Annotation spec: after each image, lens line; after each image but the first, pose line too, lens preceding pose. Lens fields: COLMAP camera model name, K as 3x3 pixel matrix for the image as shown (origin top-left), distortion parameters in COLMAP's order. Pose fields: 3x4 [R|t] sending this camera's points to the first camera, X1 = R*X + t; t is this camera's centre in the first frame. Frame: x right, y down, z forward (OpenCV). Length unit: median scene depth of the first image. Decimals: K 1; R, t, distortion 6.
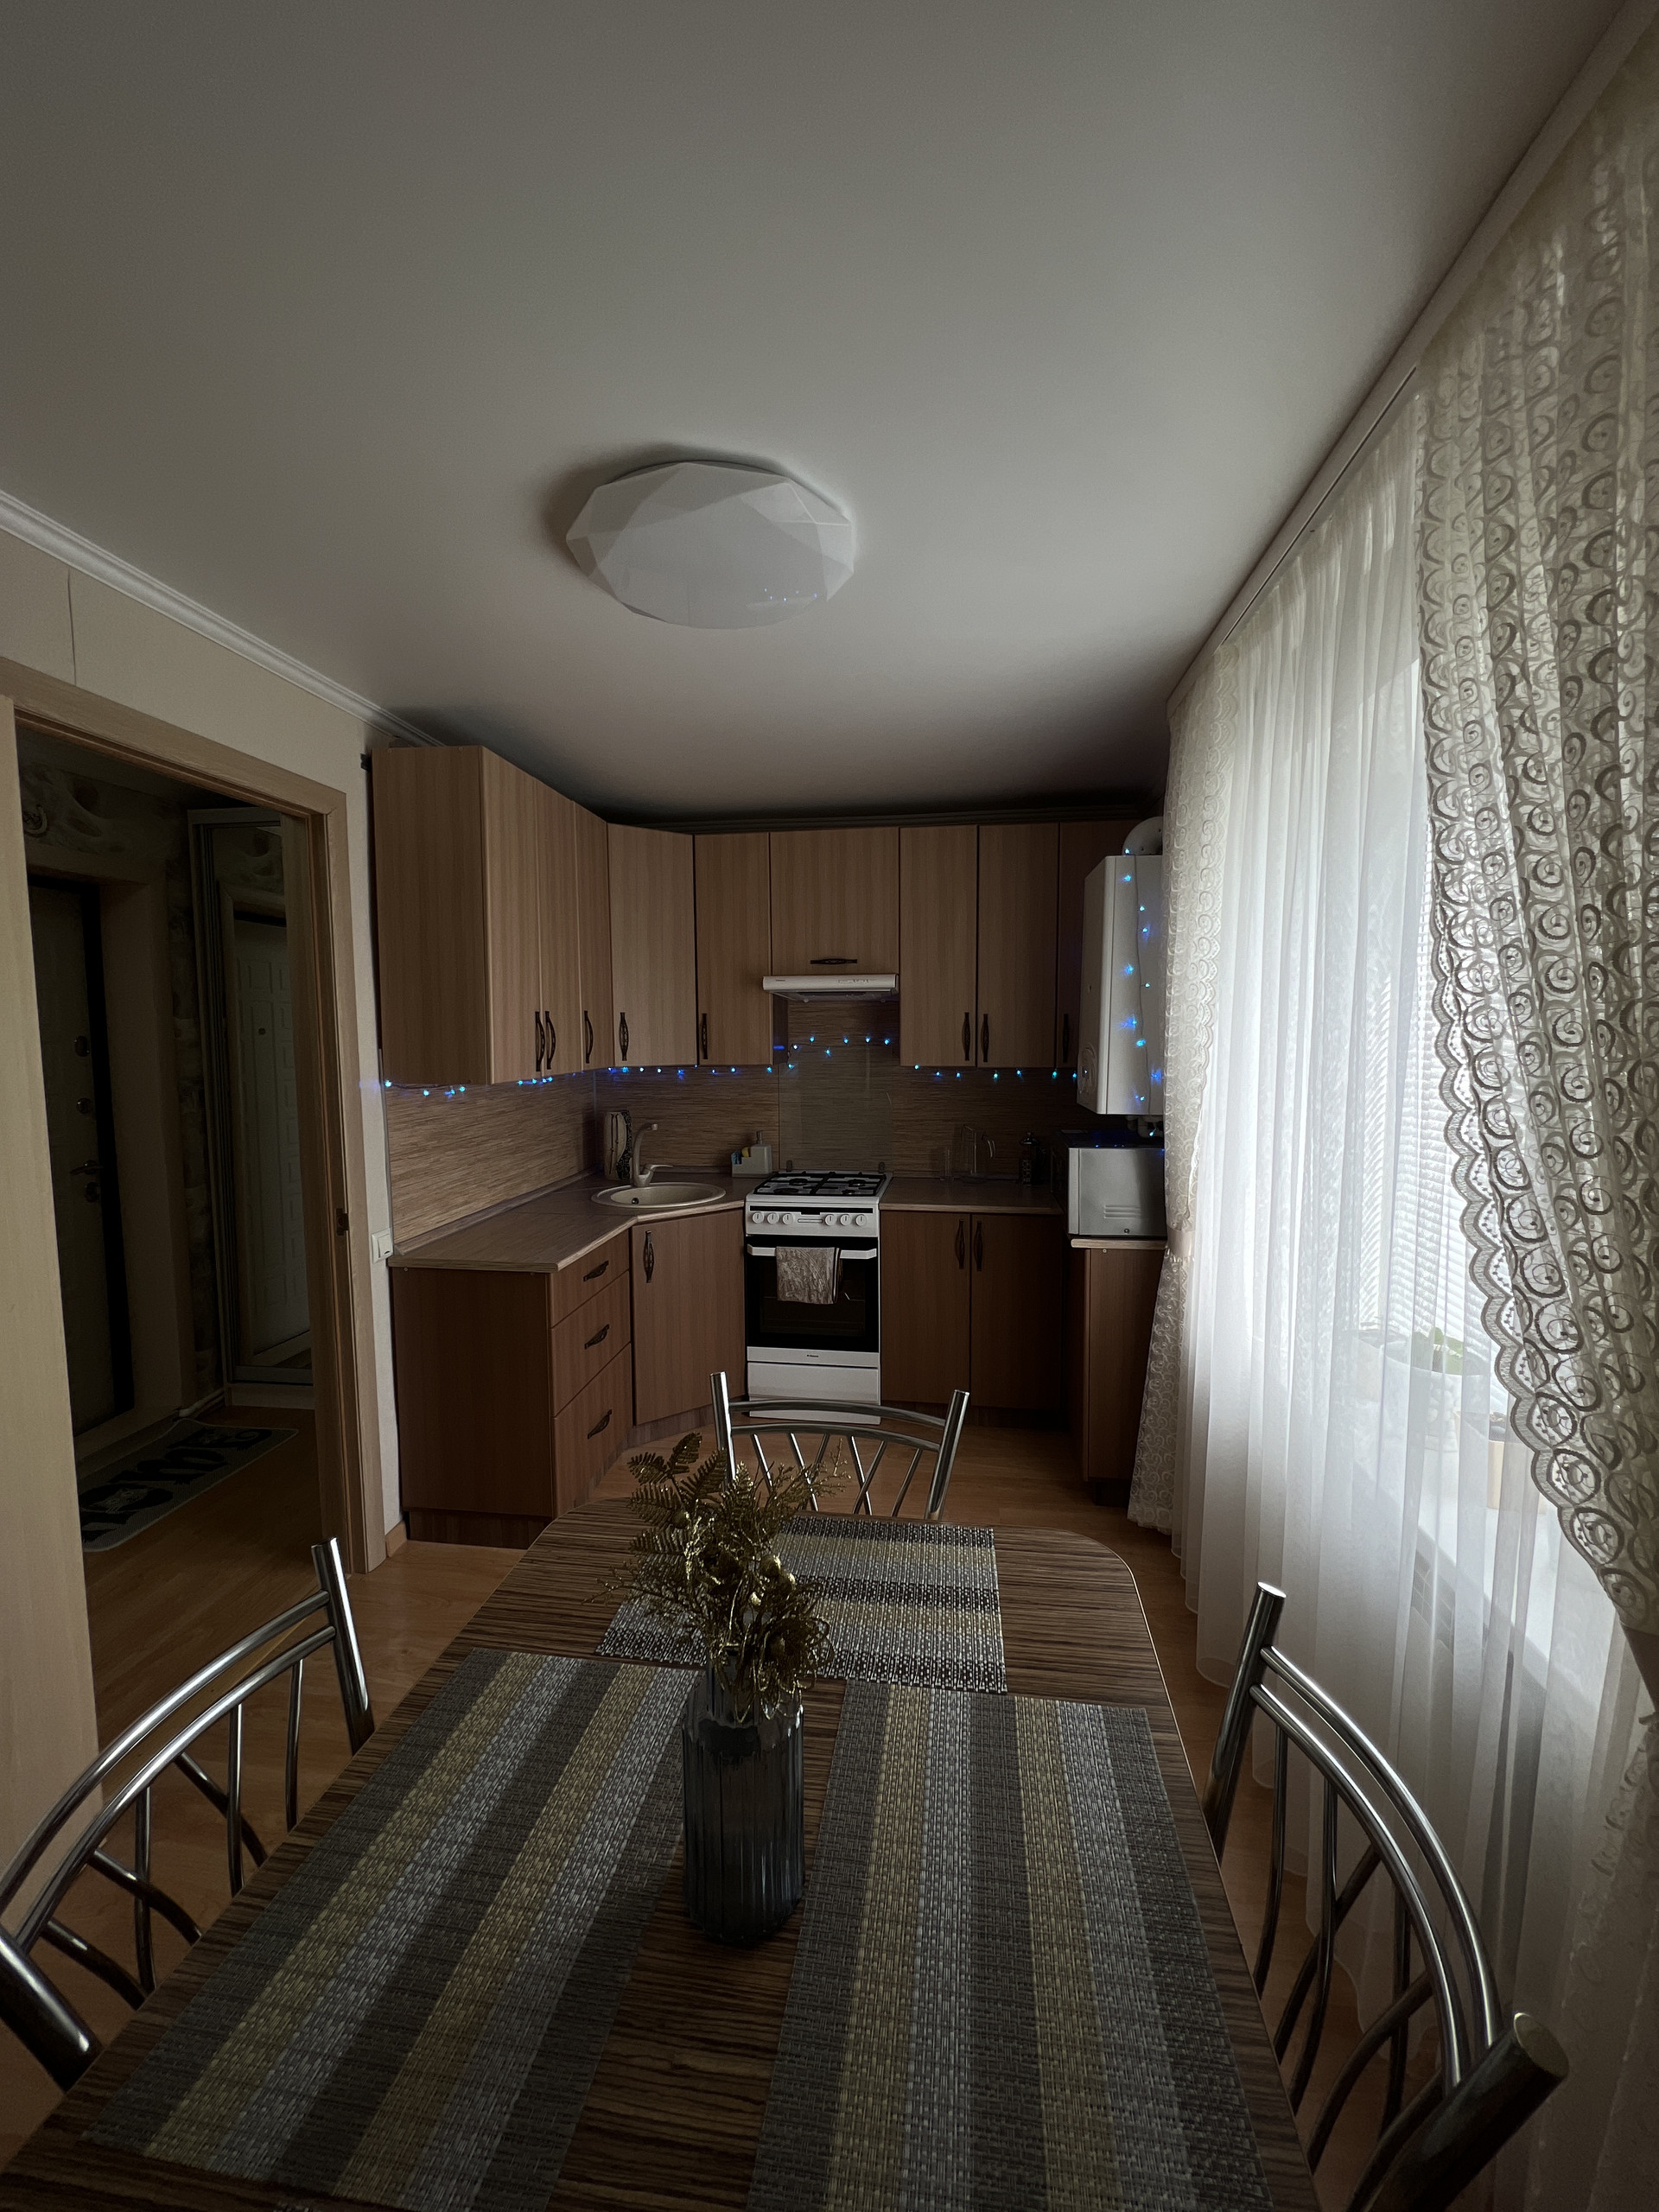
lens RADIAL K [[883.4, 0, 829.6], [0, 883.4, 1100.7], [0, 0, 1]] dist [-0.006482, 0.000461]
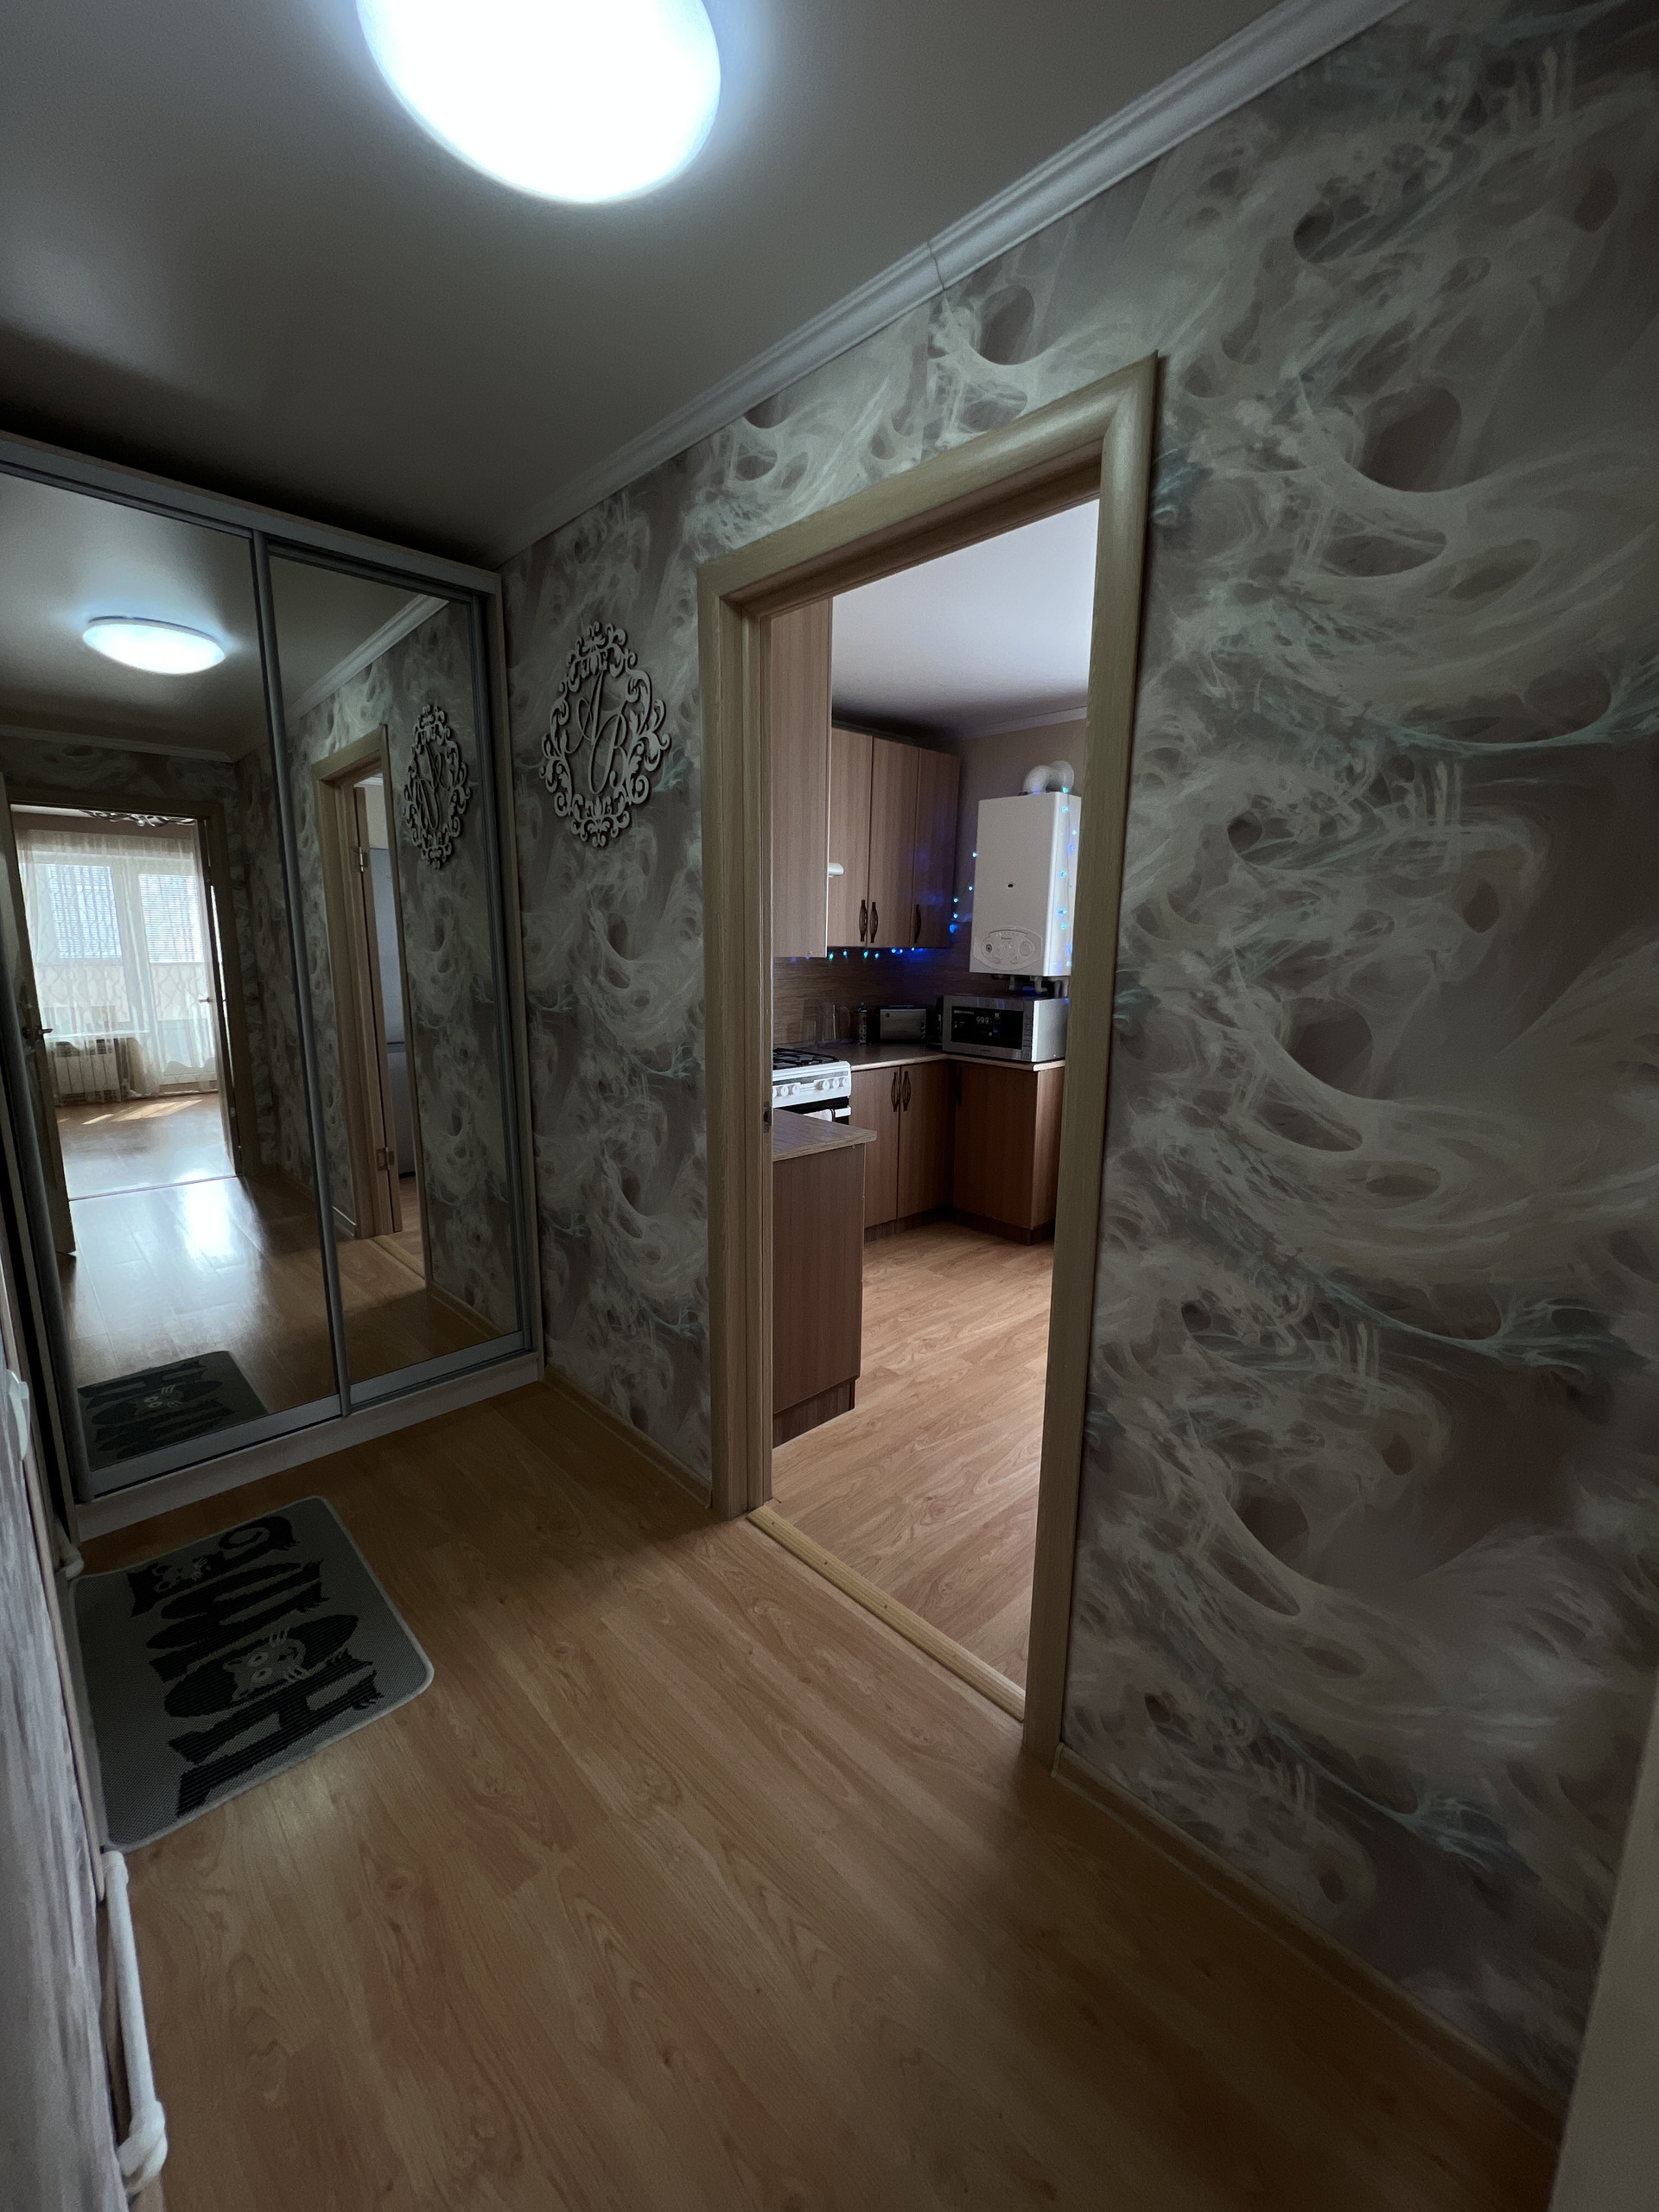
lens RADIAL K [[883.4, 0, 825.2], [0, 883.4, 1103.1], [0, 0, 1]] dist [-0.006482, 0.000461]
pose [[0.642004, -0.145768, 0.752717, -0.841291], [0.050593, 0.987675, 0.148117, -0.008365], [-0.765030, -0.057010, 0.641466, 0.283961]]
